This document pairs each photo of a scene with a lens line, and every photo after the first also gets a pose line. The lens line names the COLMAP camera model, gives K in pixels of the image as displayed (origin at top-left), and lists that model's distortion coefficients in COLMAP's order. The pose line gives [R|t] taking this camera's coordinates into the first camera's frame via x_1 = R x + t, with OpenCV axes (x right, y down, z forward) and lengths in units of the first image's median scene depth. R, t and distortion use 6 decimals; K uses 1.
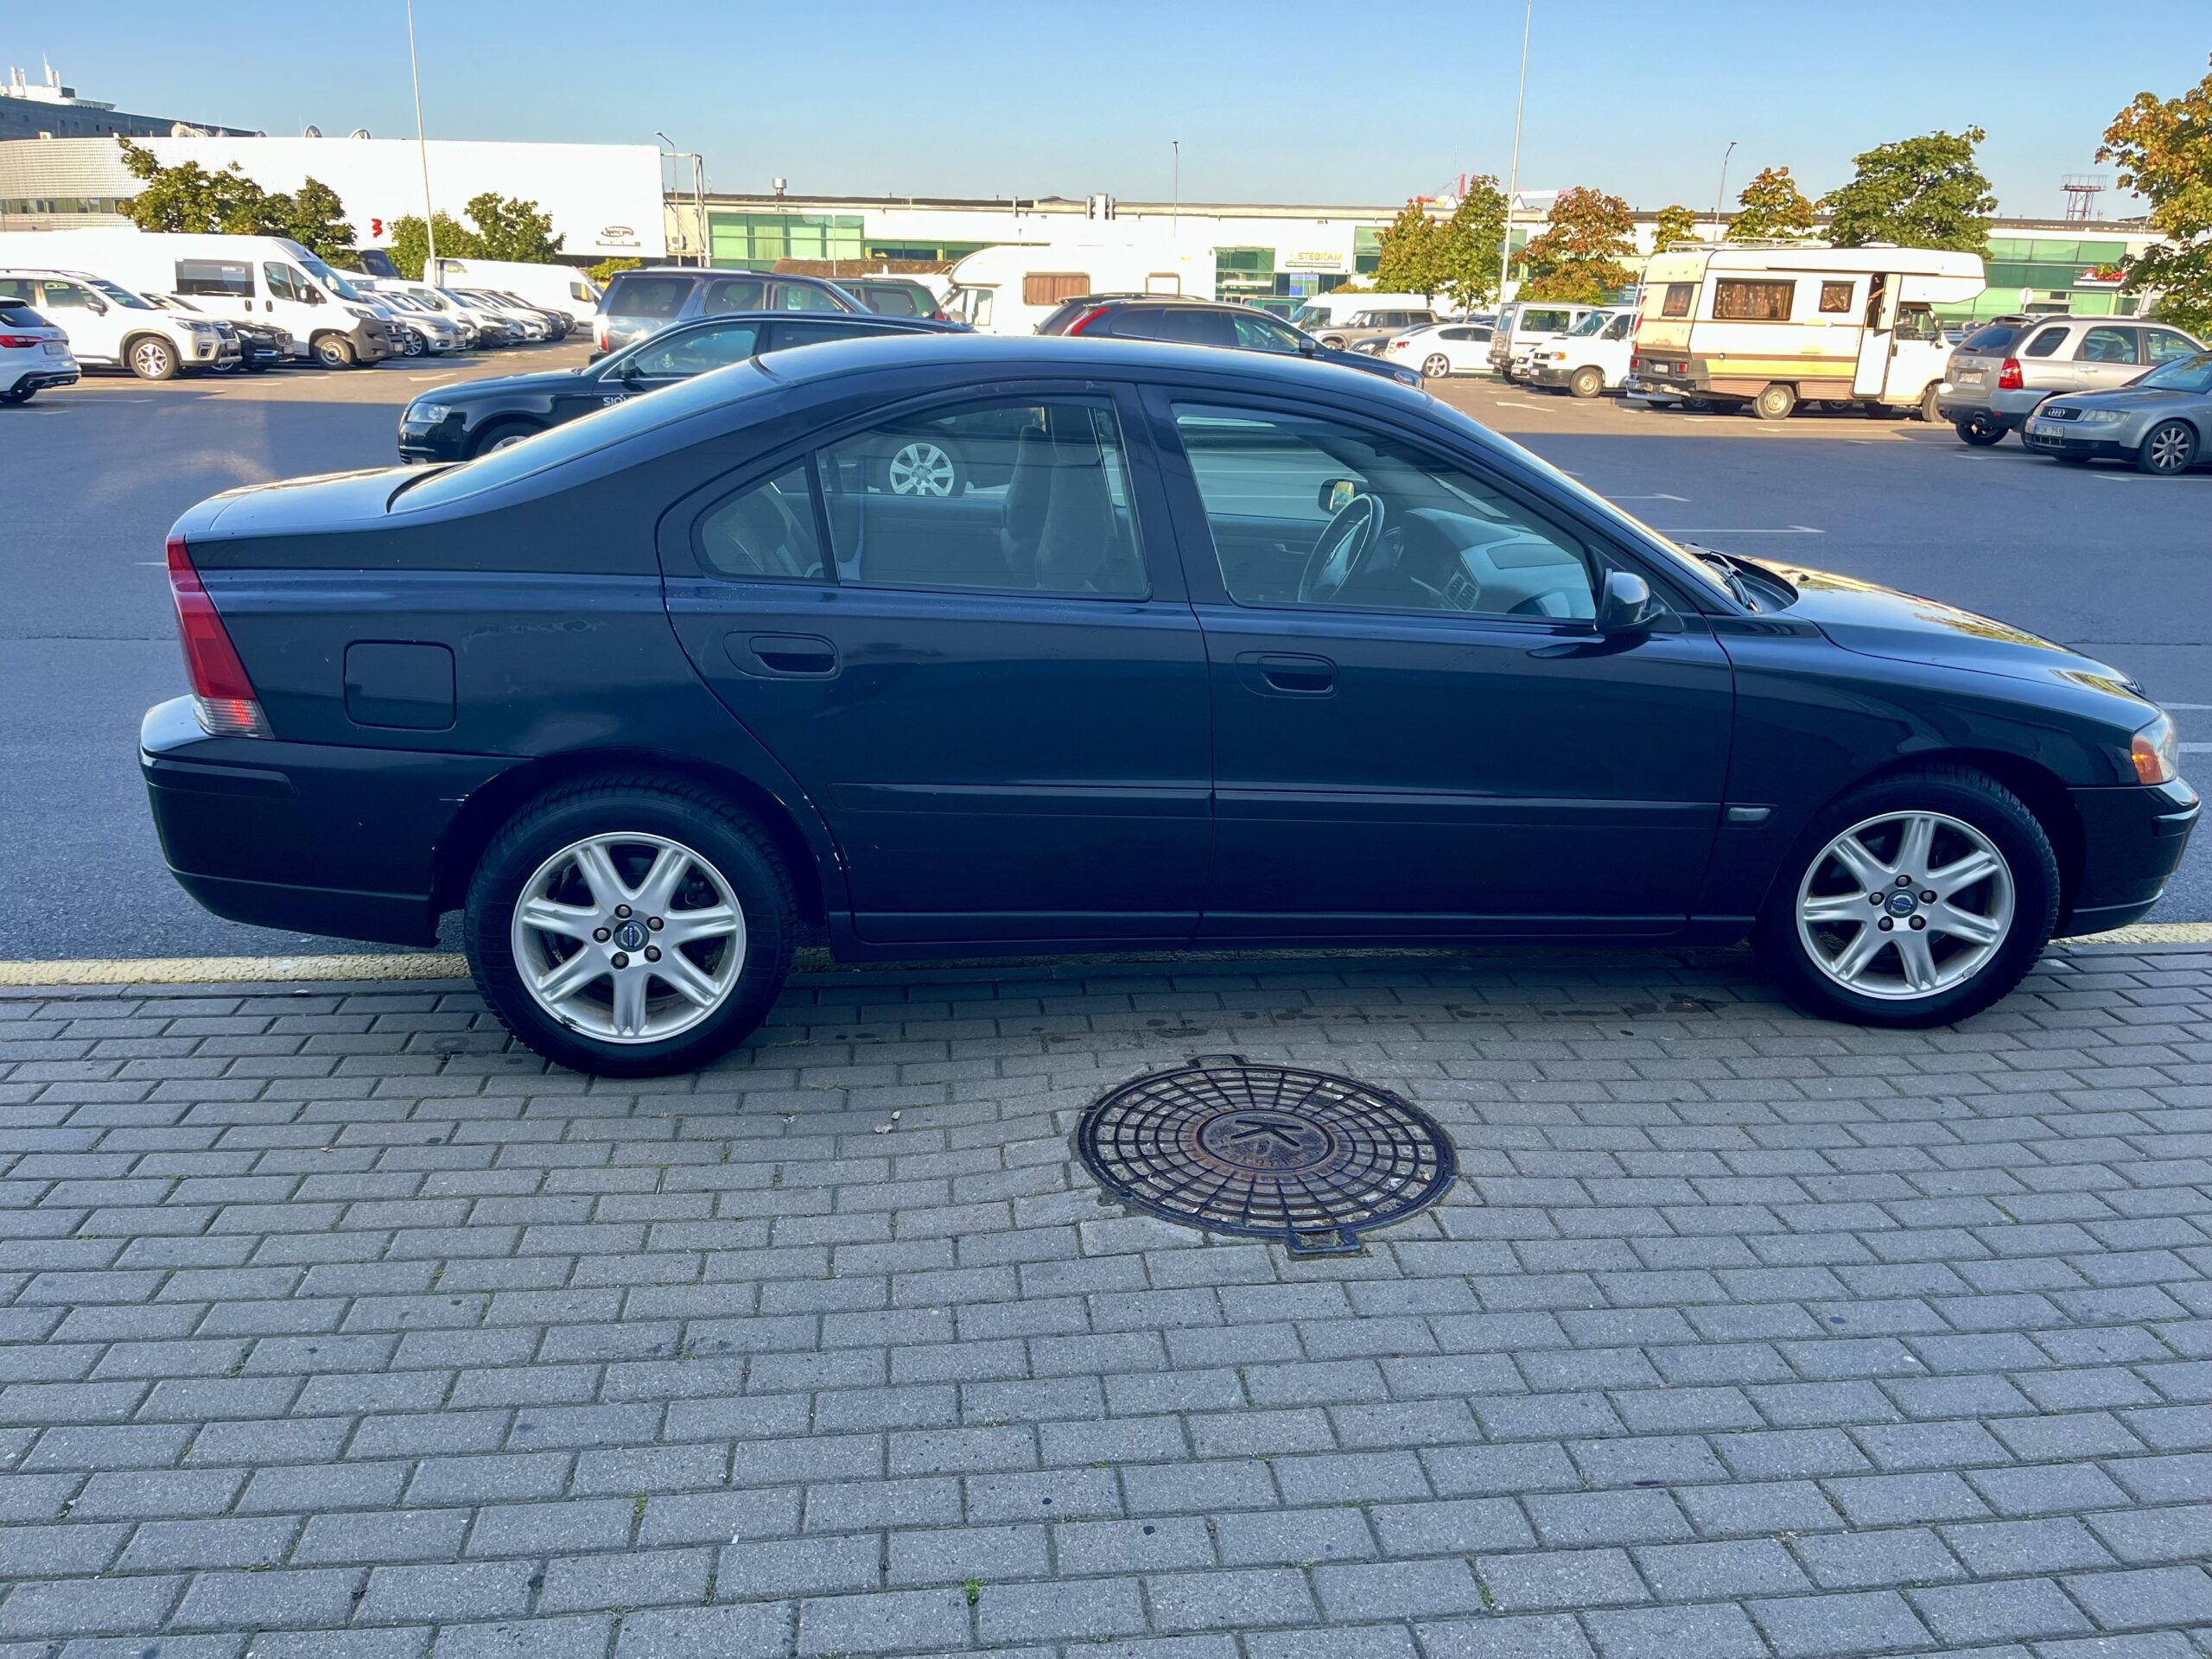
lens RADIAL K [[1620.2, 0, 1106.0], [0, 1620.2, 829.5], [0, 0, 1]] dist [-0.000521, -0.000752]
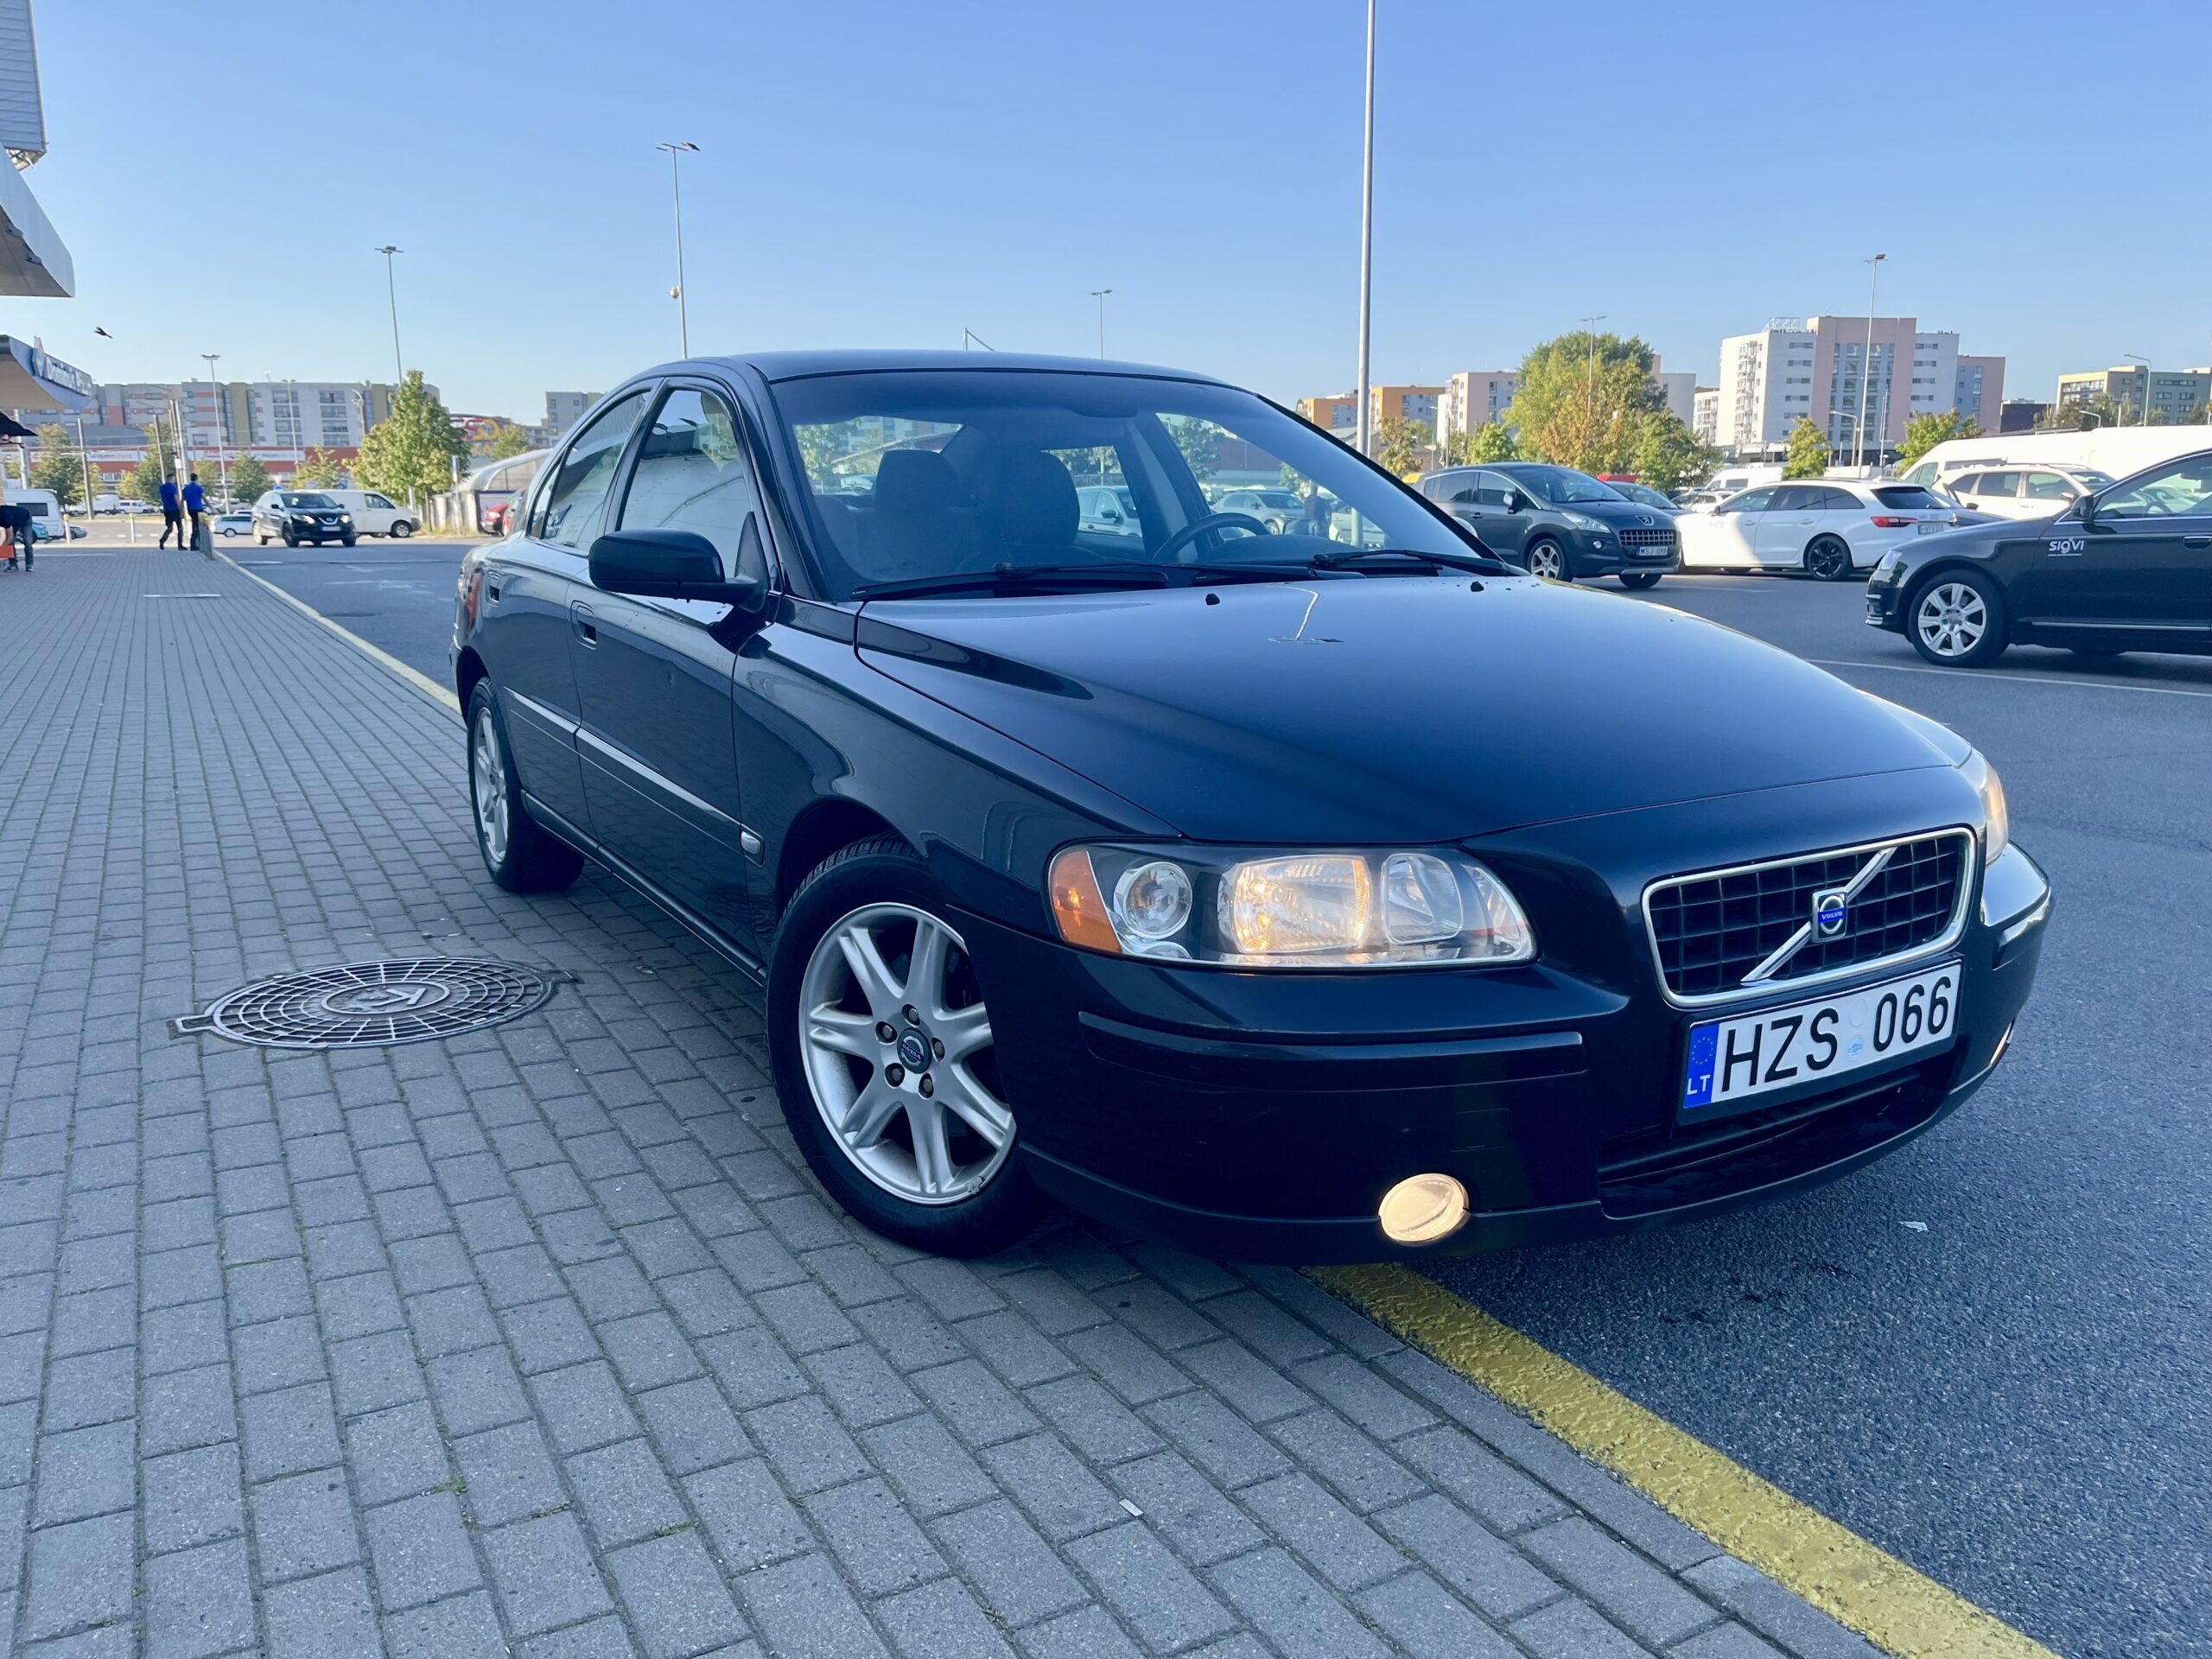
lens RADIAL K [[1684.7, 0, 1106.0], [0, 1684.7, 829.5], [0, 0, 1]] dist [0.001444, 0.000414]
pose [[0.401206, 0.153284, -0.903071, 1.216661], [-0.257904, 0.964917, 0.049203, -0.102356], [0.878931, 0.213165, 0.426663, 0.810533]]
